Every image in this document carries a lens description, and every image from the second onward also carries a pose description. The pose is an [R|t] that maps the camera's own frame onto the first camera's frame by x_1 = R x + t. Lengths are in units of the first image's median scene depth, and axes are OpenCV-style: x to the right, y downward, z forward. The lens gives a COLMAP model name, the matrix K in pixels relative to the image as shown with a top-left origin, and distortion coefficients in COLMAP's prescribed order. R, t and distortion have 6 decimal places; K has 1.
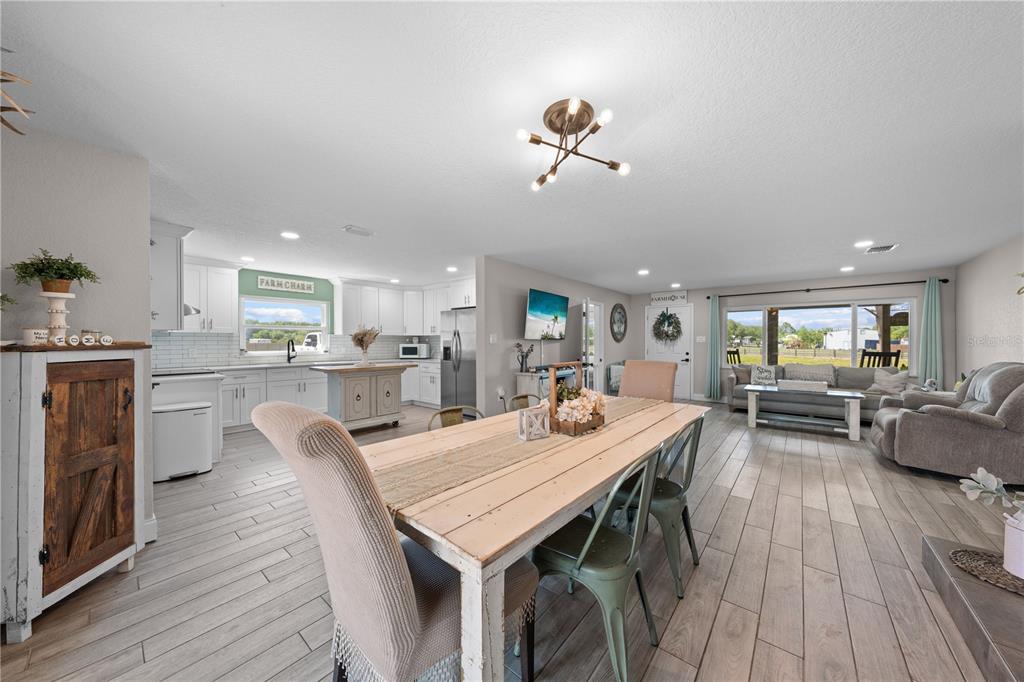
lens RADIAL K [[346.0, 0, 515.1], [0, 346.0, 343.5], [0, 0, 1]] dist [-0.004429, 0.000974]
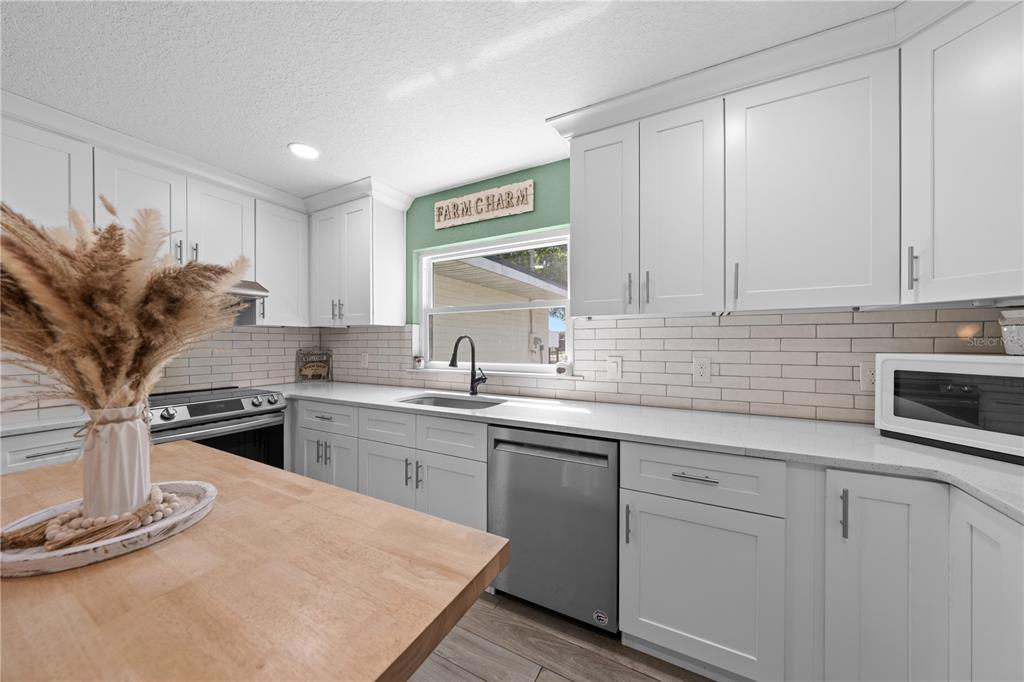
lens RADIAL K [[346.0, 0, 515.5], [0, 346.0, 346.7], [0, 0, 1]] dist [-0.004429, 0.000974]
pose [[0.202908, 0.012101, -0.979123, -0.220833], [-0.004781, 0.999924, 0.011367, -0.003901], [0.979186, 0.002375, 0.202951, 0.885473]]
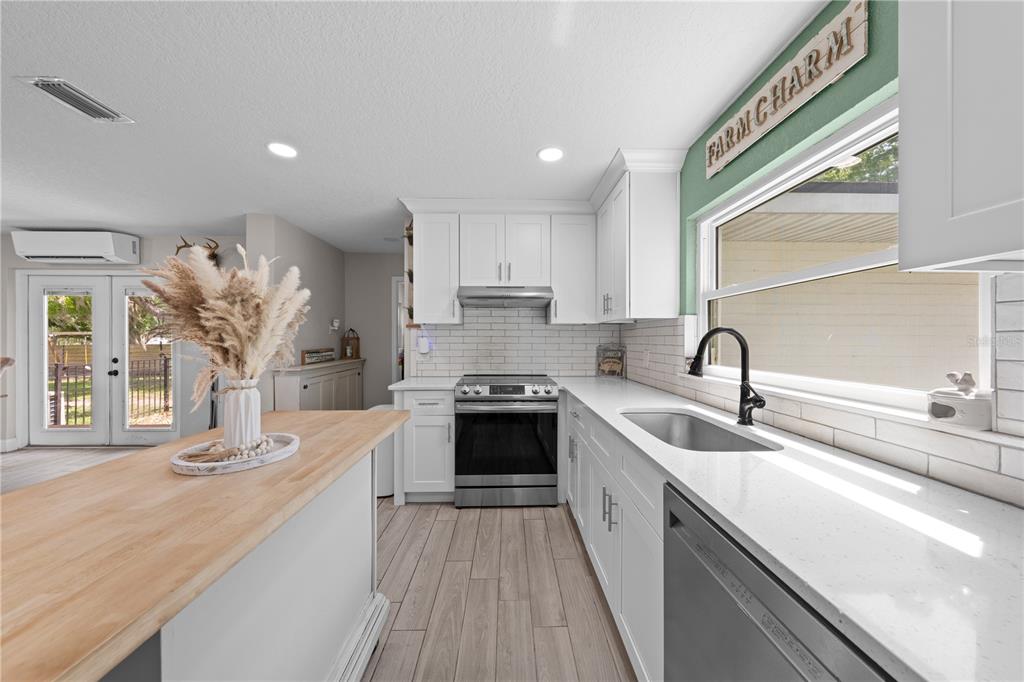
lens RADIAL K [[346.0, 0, 515.3], [0, 346.0, 339.0], [0, 0, 1]] dist [-0.004429, 0.000974]
pose [[-0.753716, -0.000178, -0.657200, -0.332938], [-0.005081, 0.999972, 0.005556, -0.004386], [0.657180, 0.007527, -0.753696, 0.990644]]
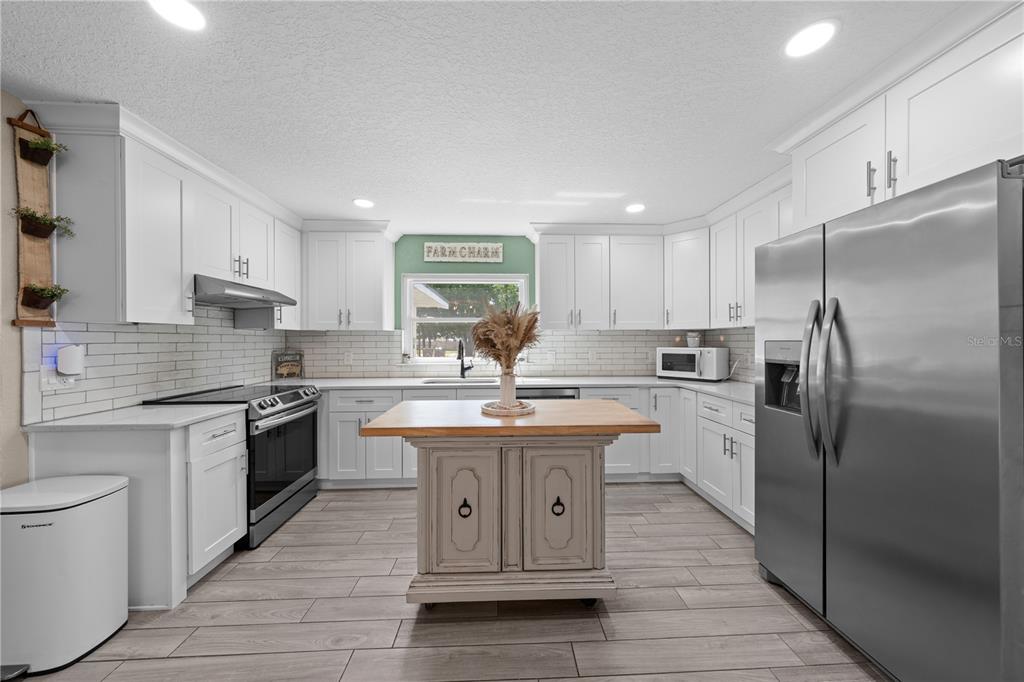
lens RADIAL K [[346.0, 0, 513.8], [0, 346.0, 341.9], [0, 0, 1]] dist [-0.004429, 0.000974]
pose [[0.672950, 0.001689, -0.739686, -0.124914], [-0.002095, 0.999998, 0.000377, -0.006903], [0.739685, 0.001296, 0.672952, 0.597734]]
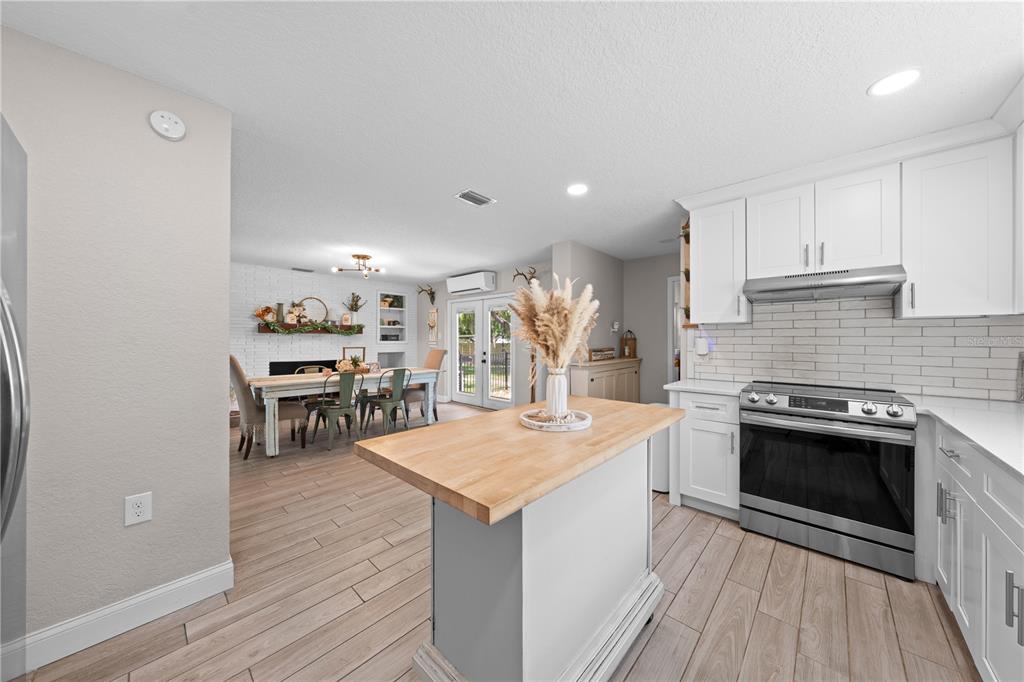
lens RADIAL K [[346.0, 0, 512.4], [0, 346.0, 339.0], [0, 0, 1]] dist [-0.004429, 0.000974]
pose [[-0.998690, -0.000636, 0.051174, -0.325862], [-0.000335, 0.999983, 0.005892, -0.004474], [-0.051177, 0.005867, -0.998672, 1.013326]]
